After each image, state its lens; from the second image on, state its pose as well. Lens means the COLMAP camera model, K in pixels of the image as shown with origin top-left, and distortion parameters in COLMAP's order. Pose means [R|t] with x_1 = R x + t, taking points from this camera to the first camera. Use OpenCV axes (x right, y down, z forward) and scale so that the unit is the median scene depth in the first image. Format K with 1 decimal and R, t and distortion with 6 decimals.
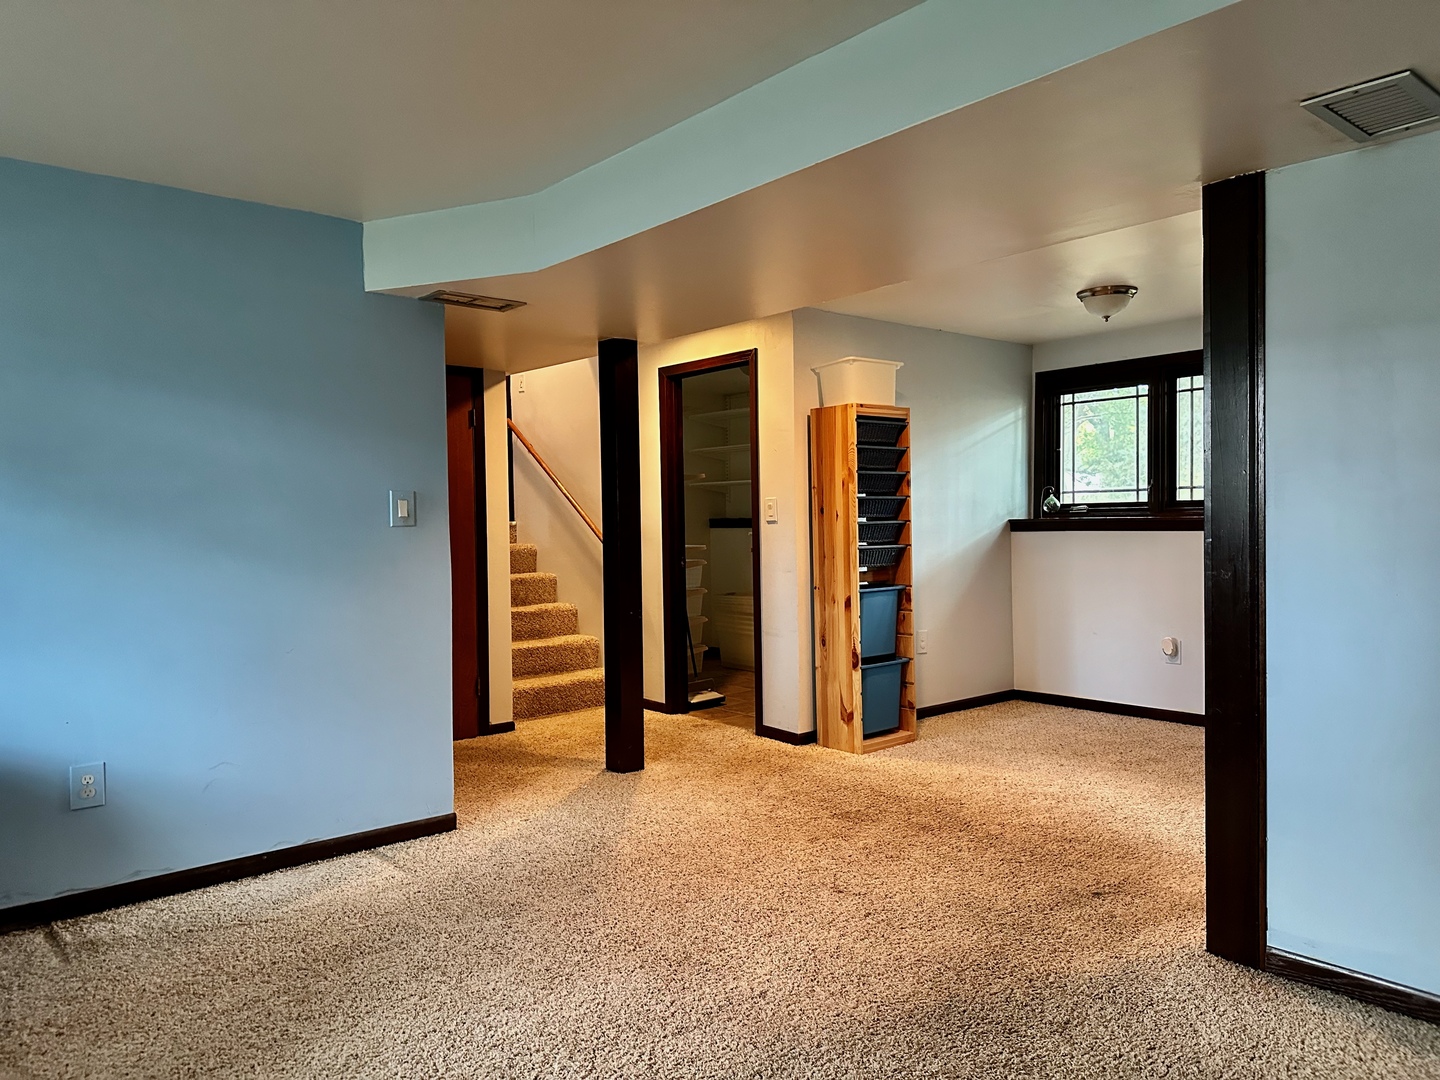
lens RADIAL K [[1013.4, 0, 722.7], [0, 1013.4, 546.5], [0, 0, 1]] dist [0.037473, -0.020875]
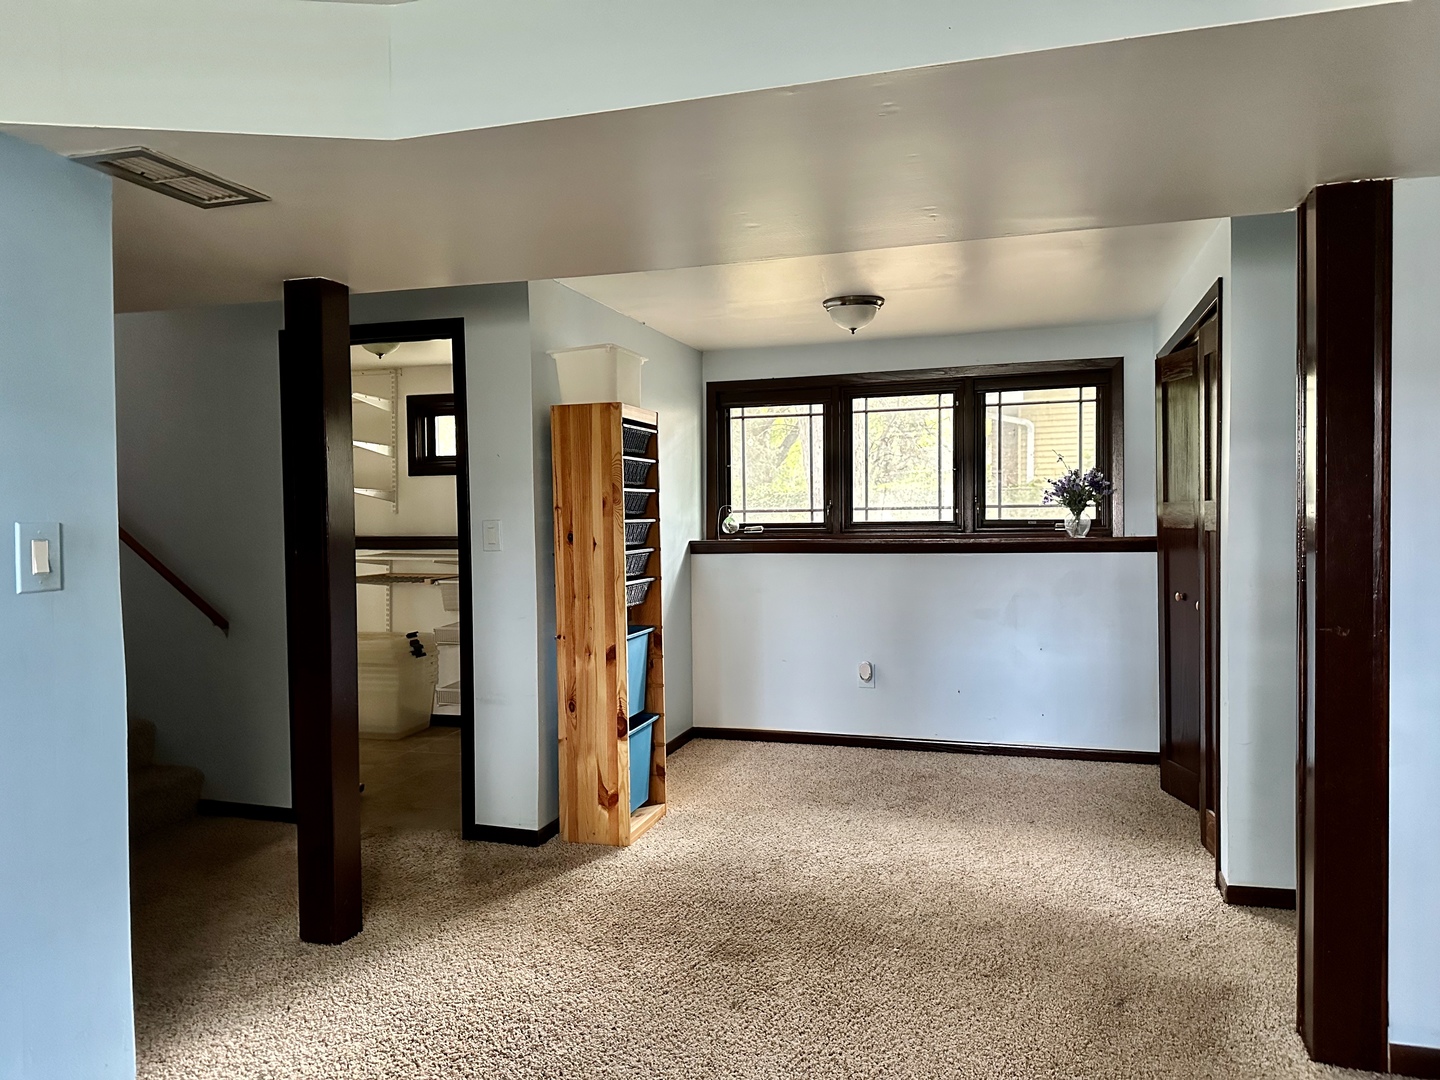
lens RADIAL K [[1013.4, 0, 732.3], [0, 1013.4, 530.3], [0, 0, 1]] dist [0.037473, -0.020875]
pose [[0.843652, -0.005165, 0.536865, -0.211926], [0.016462, 0.999732, -0.016252, -0.026317], [-0.536637, 0.022549, 0.843512, 0.268034]]
